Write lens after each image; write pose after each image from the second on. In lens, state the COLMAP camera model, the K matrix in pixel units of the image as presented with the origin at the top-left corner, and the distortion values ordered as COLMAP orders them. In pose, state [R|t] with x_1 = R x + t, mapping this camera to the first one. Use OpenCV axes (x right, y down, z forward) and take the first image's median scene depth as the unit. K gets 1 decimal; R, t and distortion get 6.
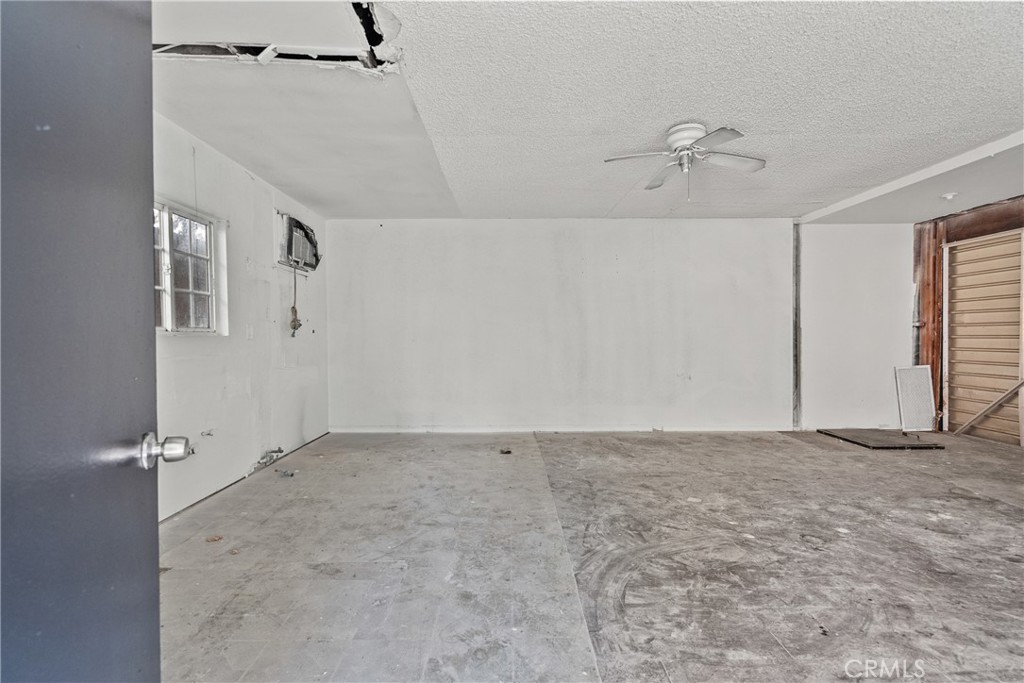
lens RADIAL K [[465.1, 0, 508.9], [0, 465.1, 344.2], [0, 0, 1]] dist [-0.009211, 0.005080]
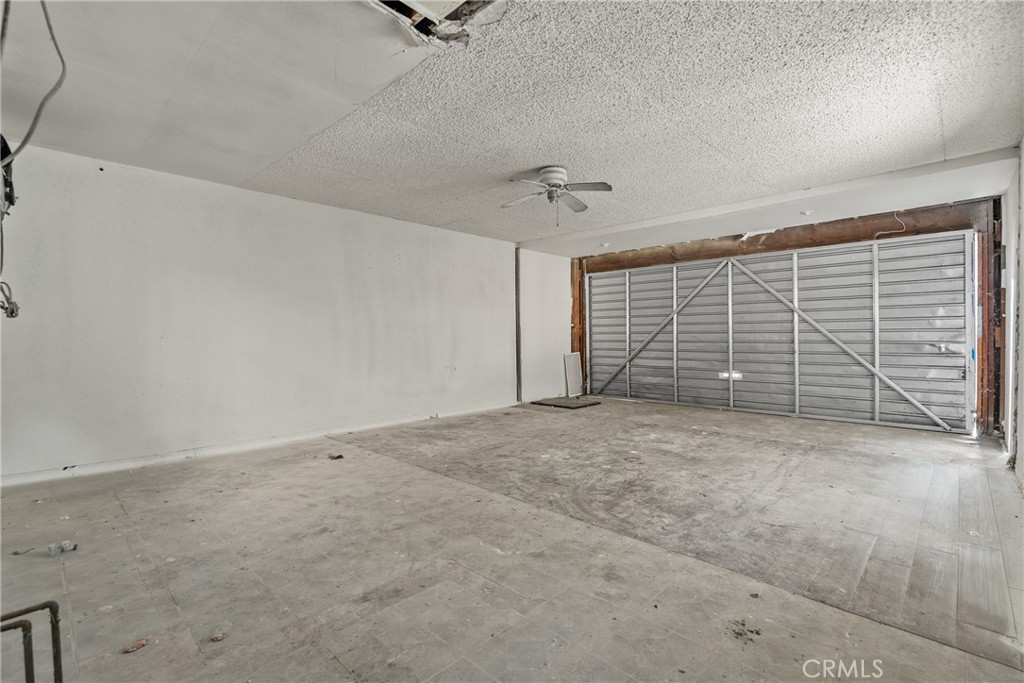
lens RADIAL K [[465.1, 0, 508.9], [0, 465.1, 344.2], [0, 0, 1]] dist [-0.009211, 0.005080]
pose [[0.696657, -0.014185, 0.717264, -0.576648], [0.016718, 0.999854, 0.003536, 0.016204], [-0.717209, 0.009528, 0.696793, 0.159810]]
